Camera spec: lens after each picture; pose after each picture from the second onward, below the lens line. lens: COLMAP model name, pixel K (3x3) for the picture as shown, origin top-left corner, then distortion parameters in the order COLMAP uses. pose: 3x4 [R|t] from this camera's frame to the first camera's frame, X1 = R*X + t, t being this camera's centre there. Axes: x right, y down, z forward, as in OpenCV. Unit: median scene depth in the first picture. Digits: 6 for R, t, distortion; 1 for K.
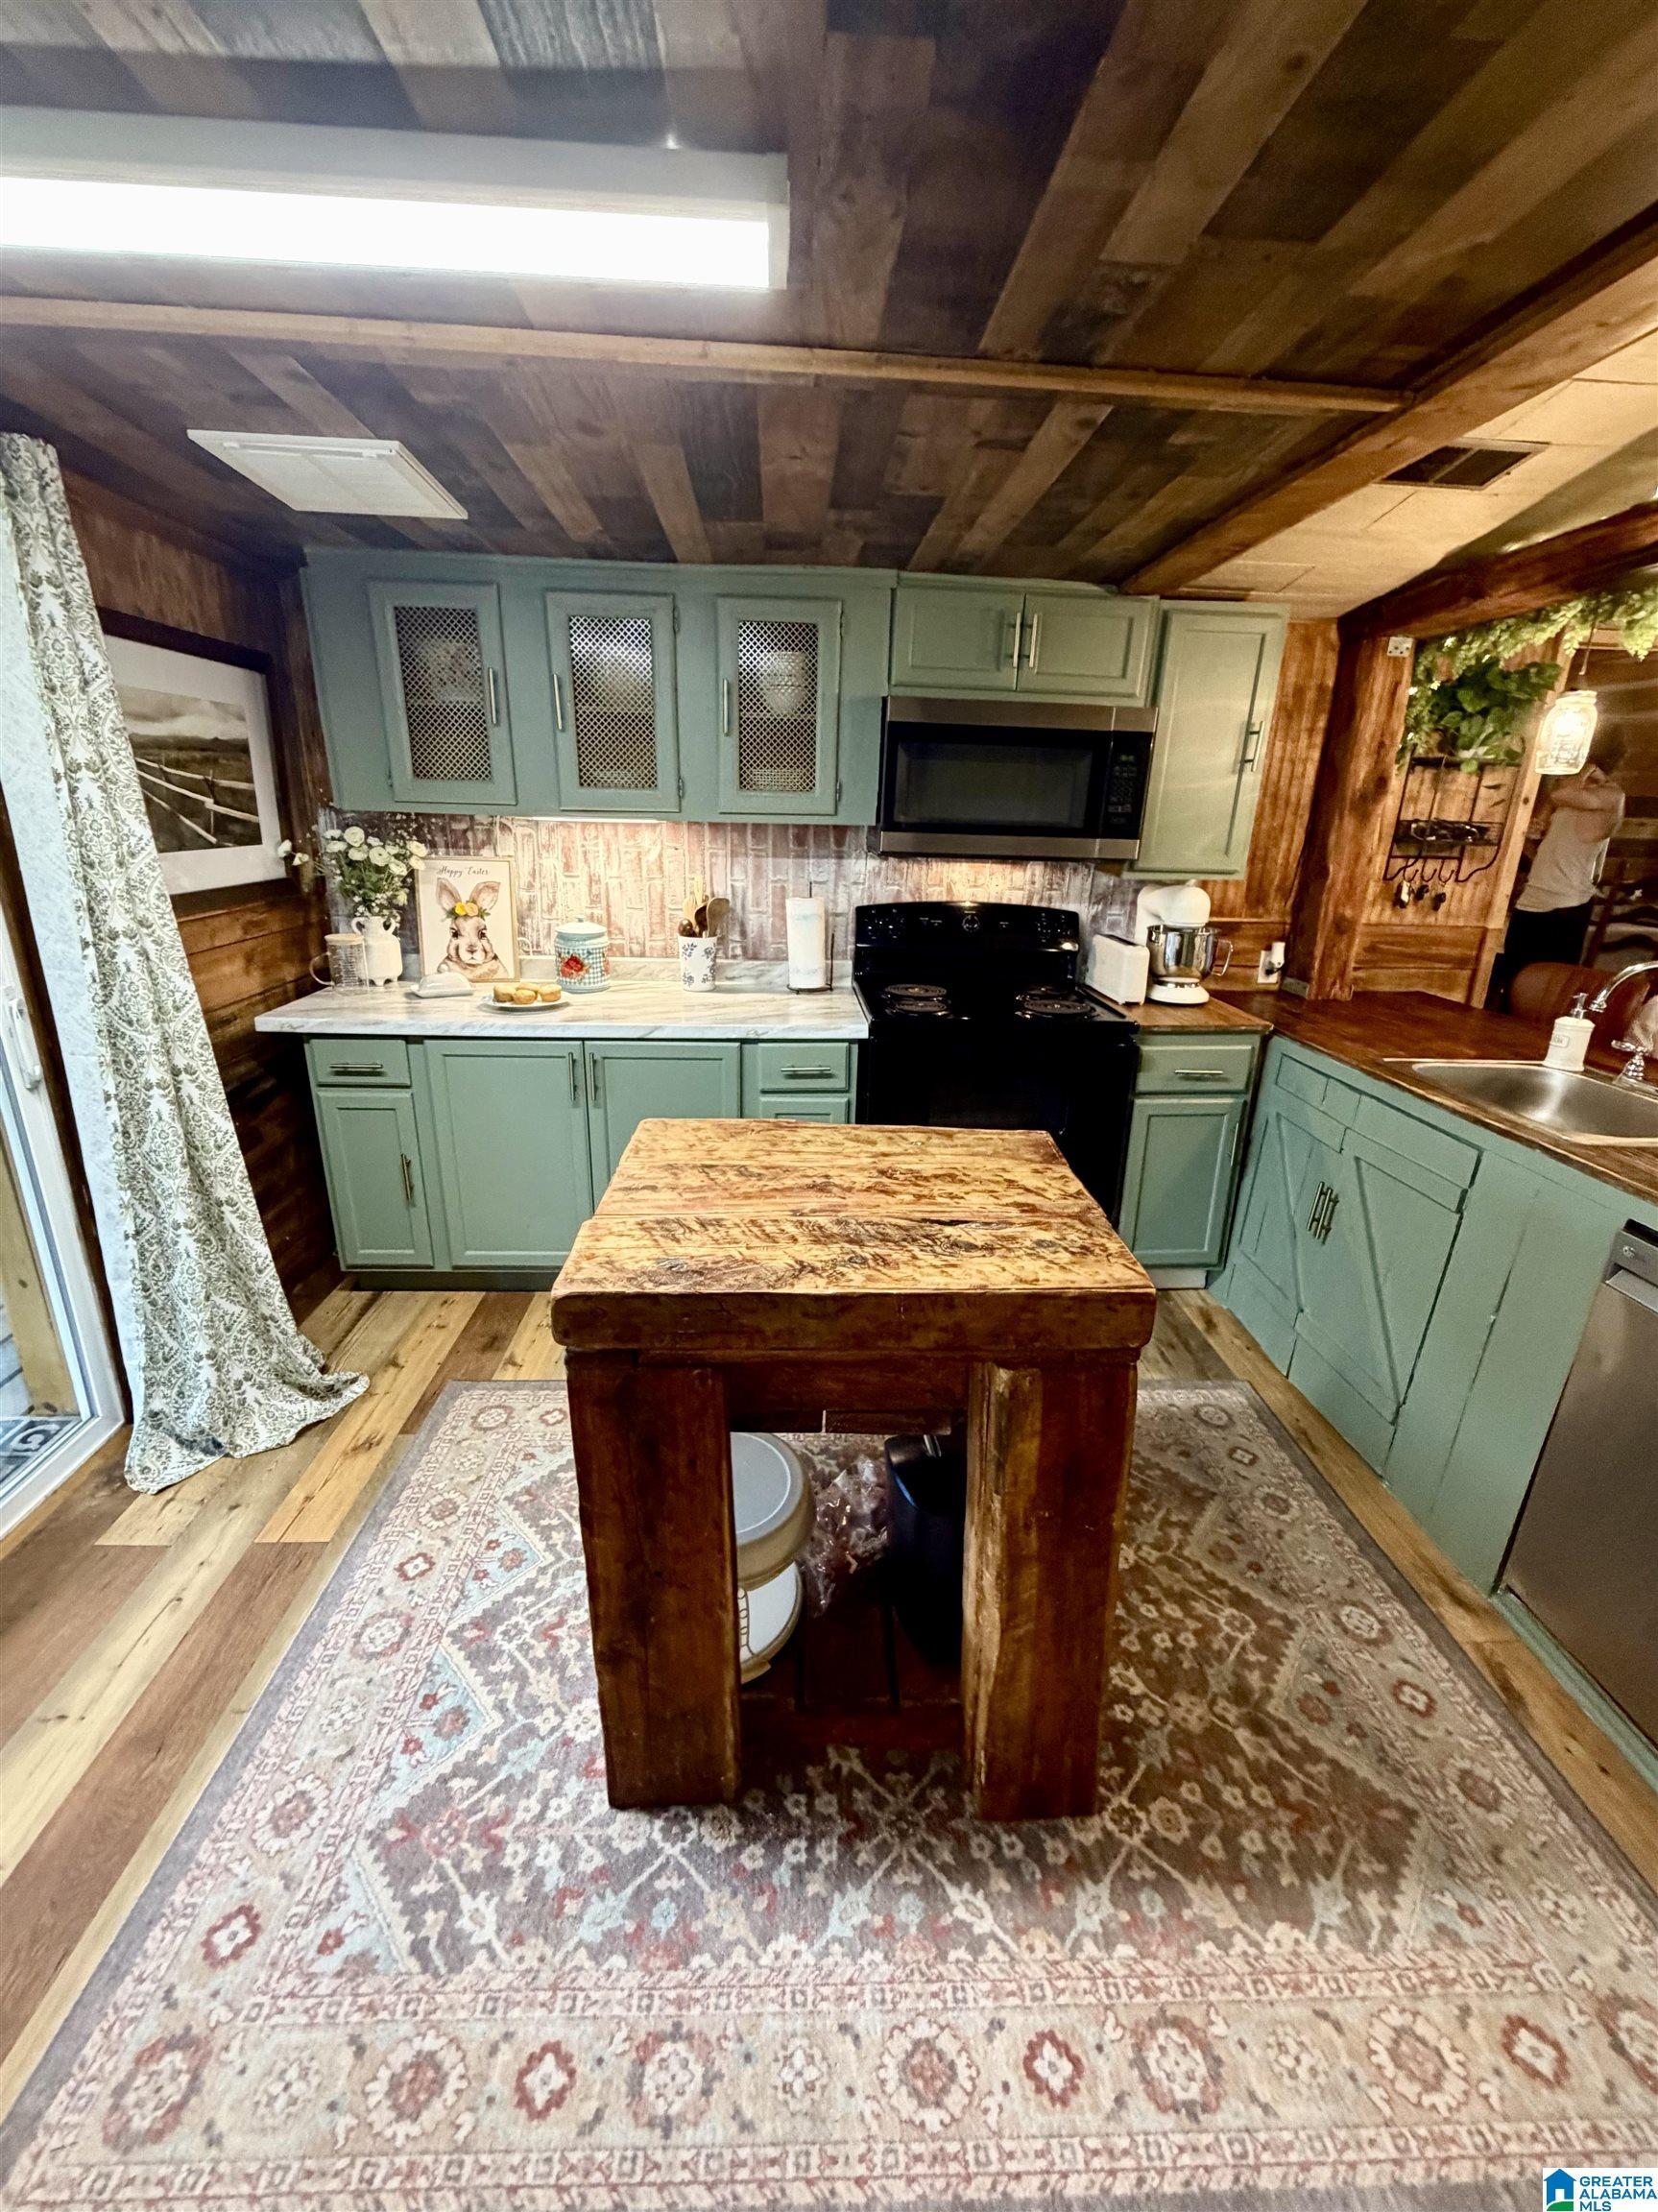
lens RADIAL K [[882.6, 0, 827.7], [0, 882.6, 1101.9], [0, 0, 1]] dist [0.000349, -0.000350]
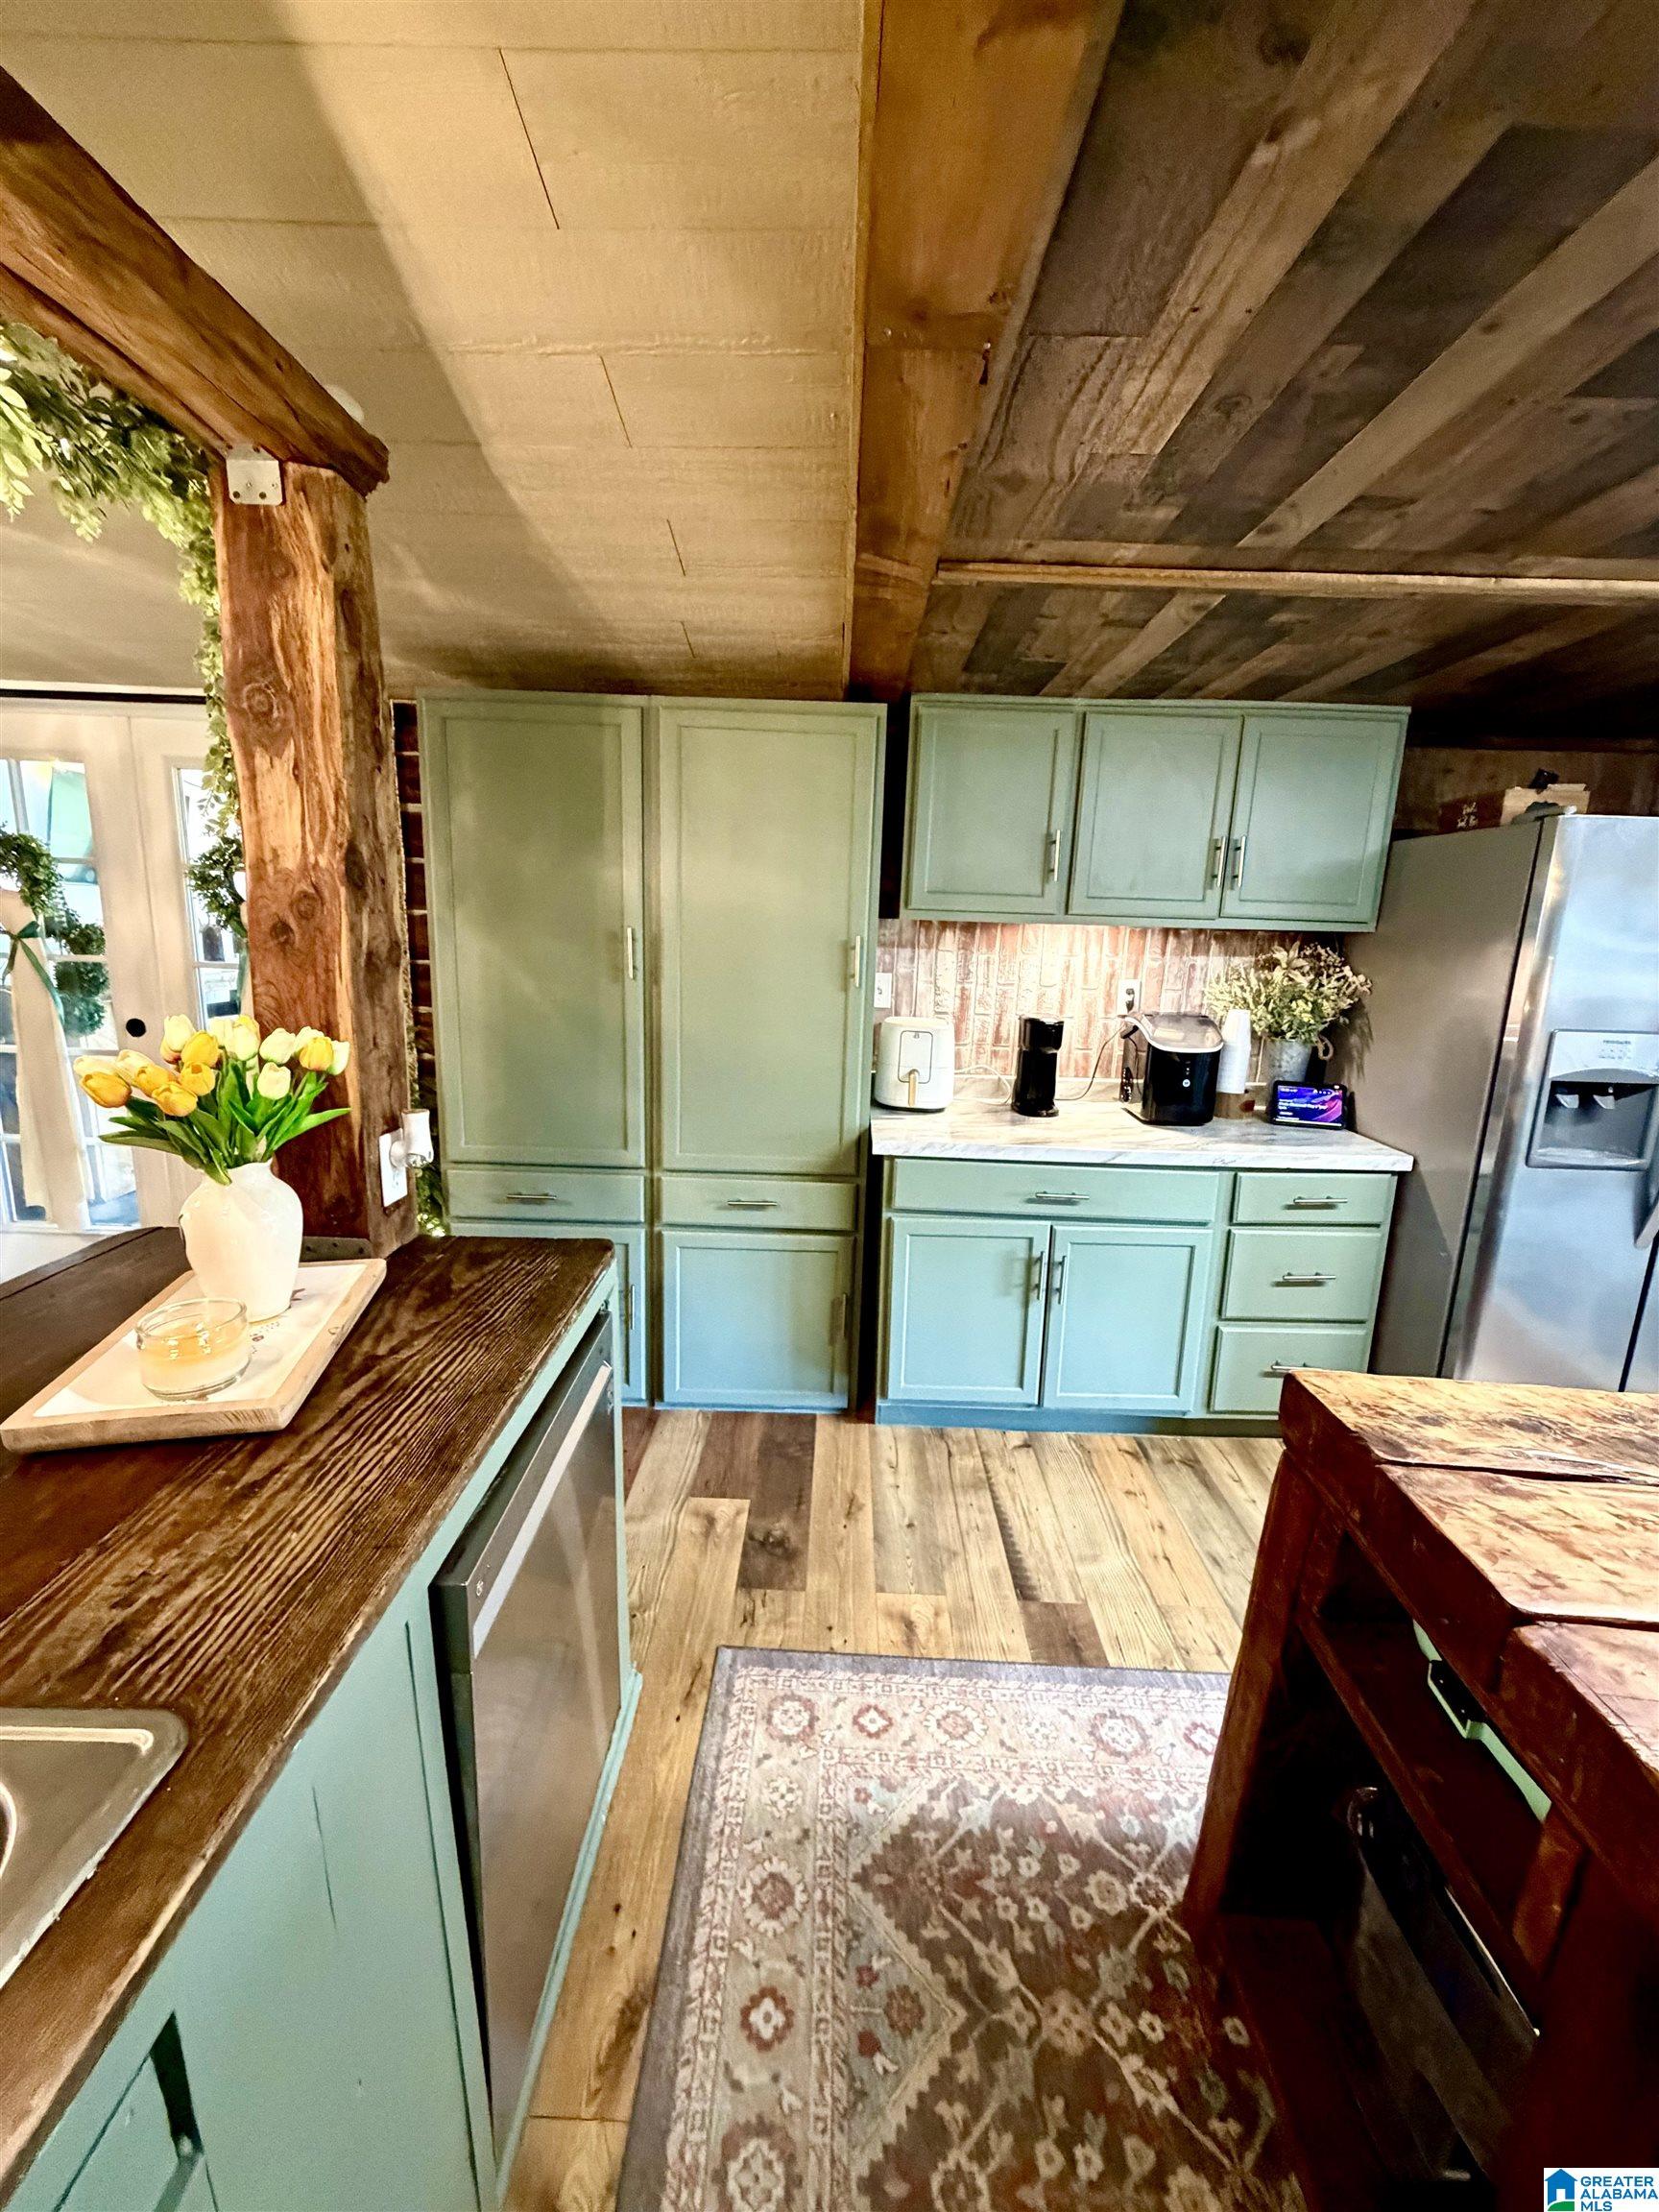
lens RADIAL K [[882.6, 0, 828.2], [0, 882.6, 1101.9], [0, 0, 1]] dist [0.000349, -0.000350]
pose [[-0.996984, -0.065773, 0.041193, 0.718553], [-0.036377, 0.864914, 0.500600, -0.454183], [-0.068555, 0.497592, -0.864698, 1.436761]]
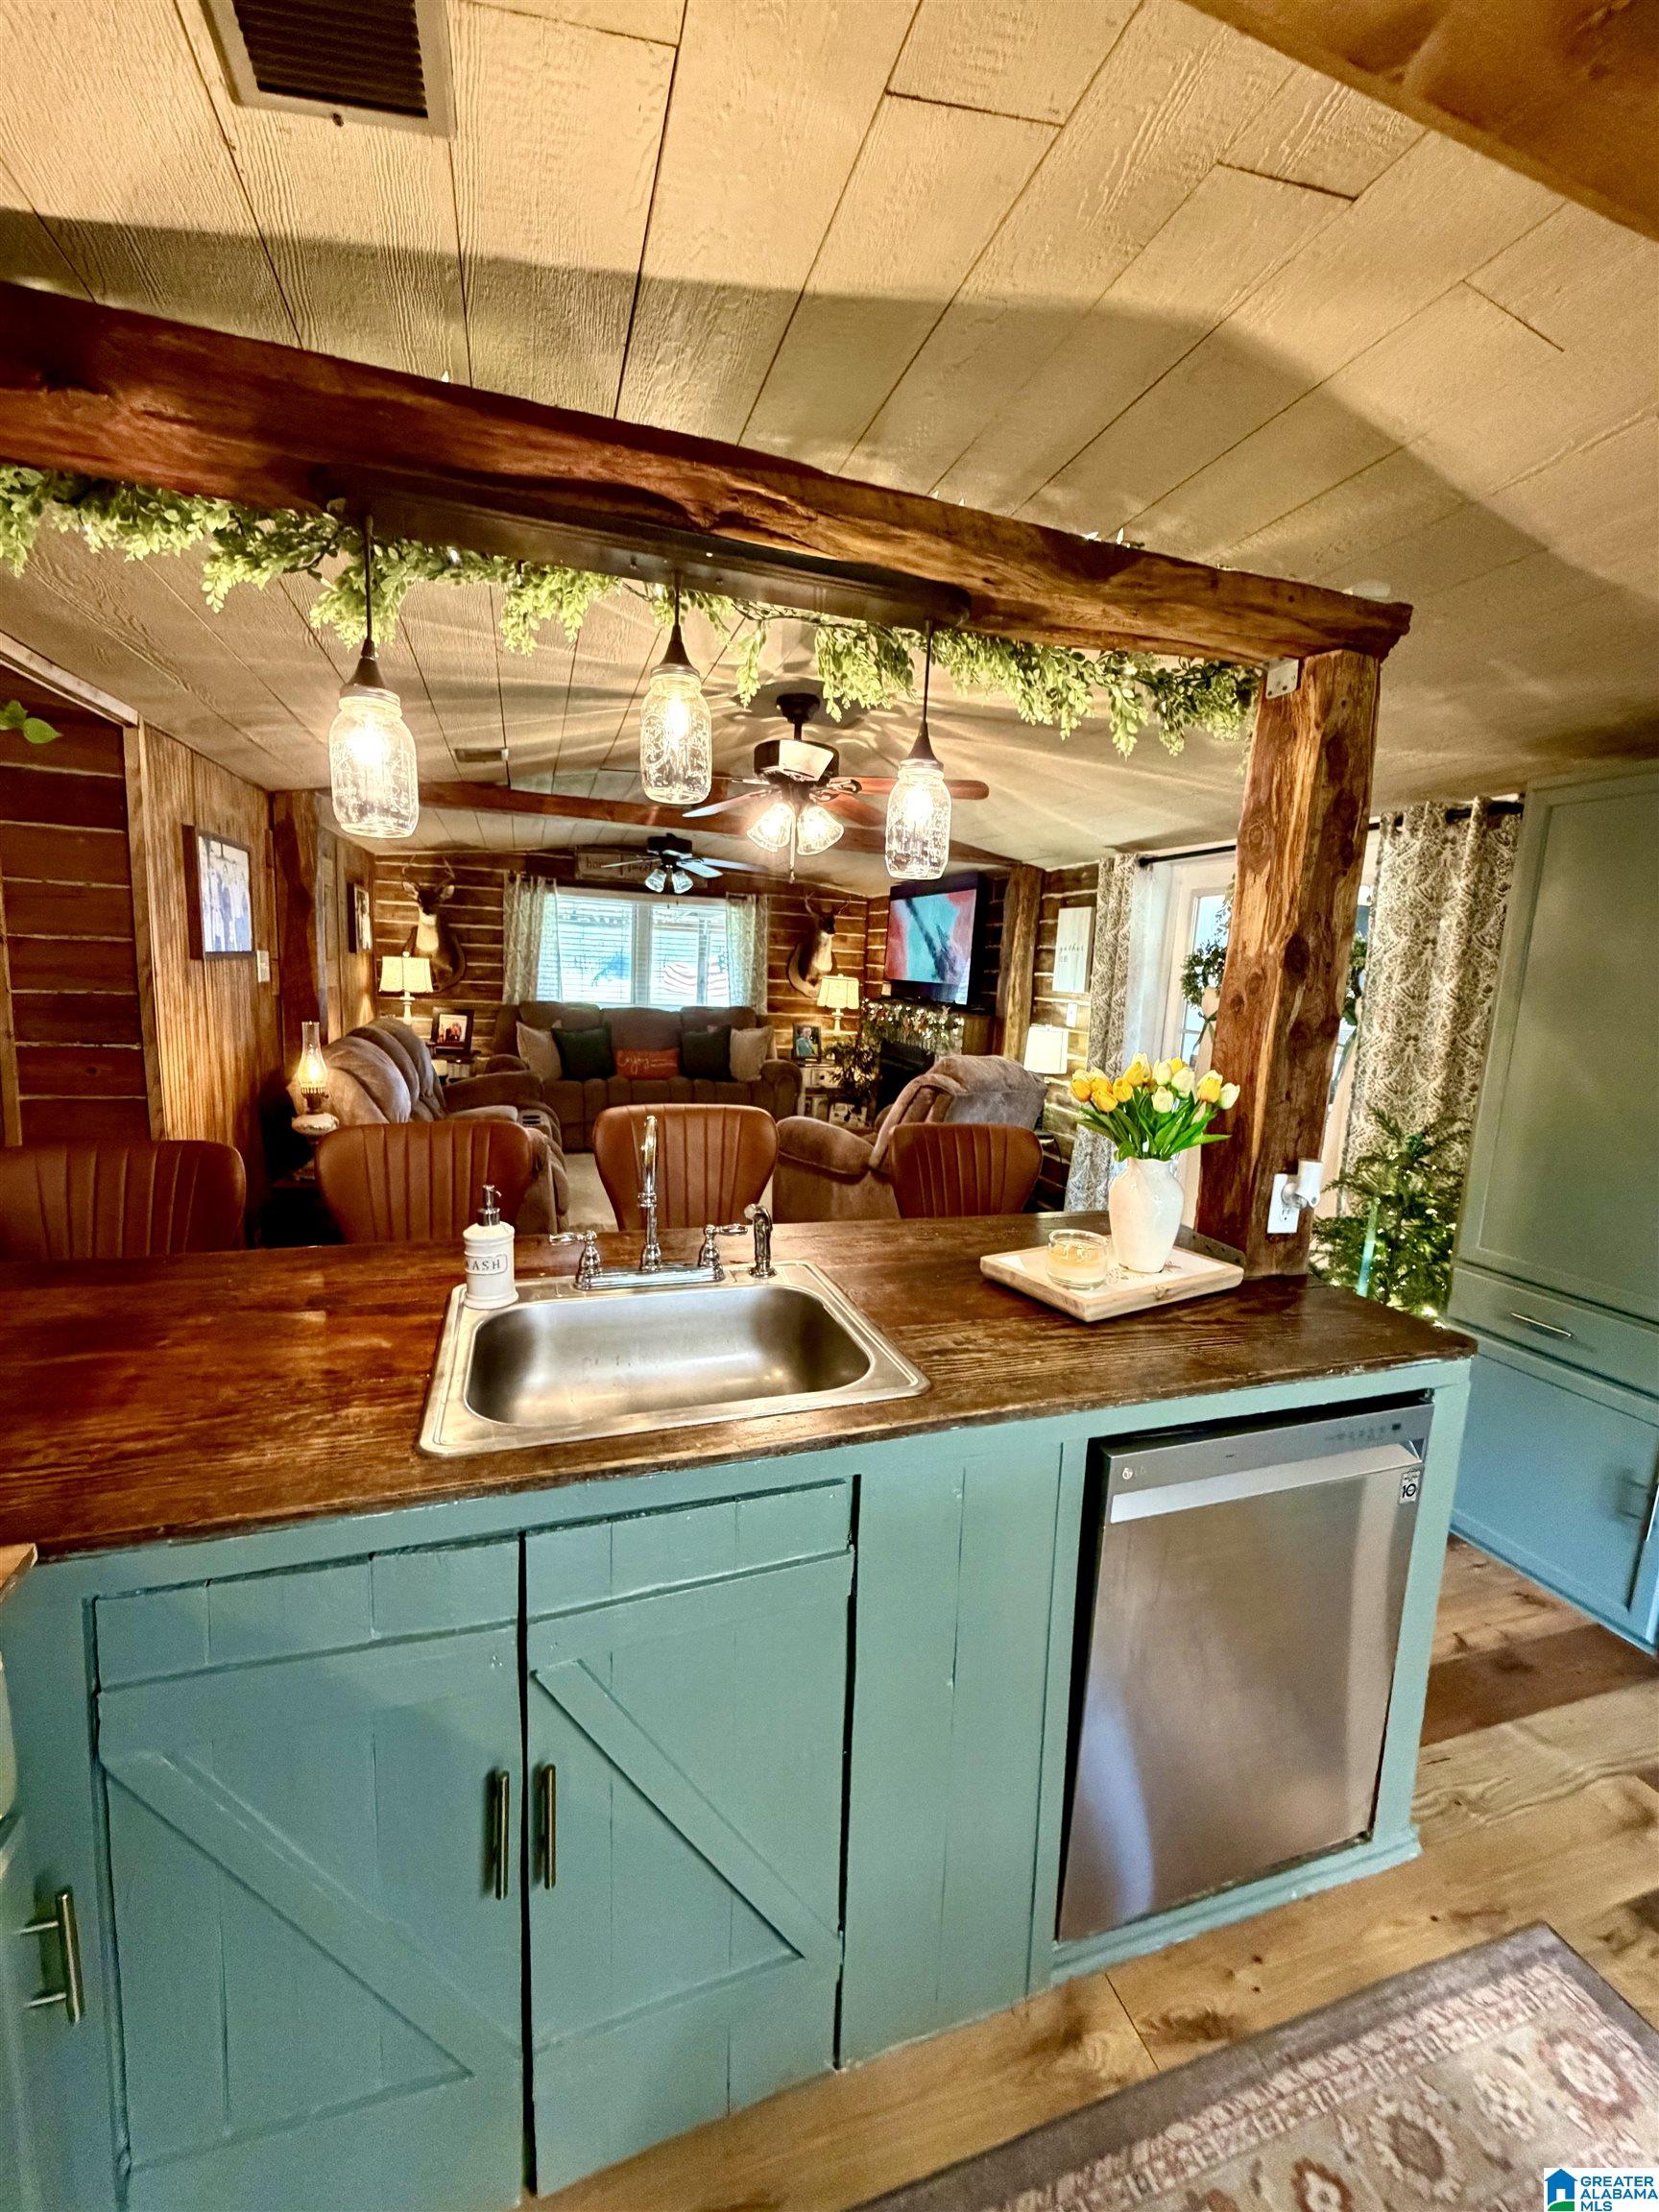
lens RADIAL K [[882.6, 0, 828.2], [0, 882.6, 1101.9], [0, 0, 1]] dist [0.000349, -0.000350]
pose [[-0.277841, -0.175655, 0.944431, 0.310559], [0.246717, 0.937114, 0.246875, -0.438688], [-0.928405, 0.301599, -0.217031, 1.421082]]
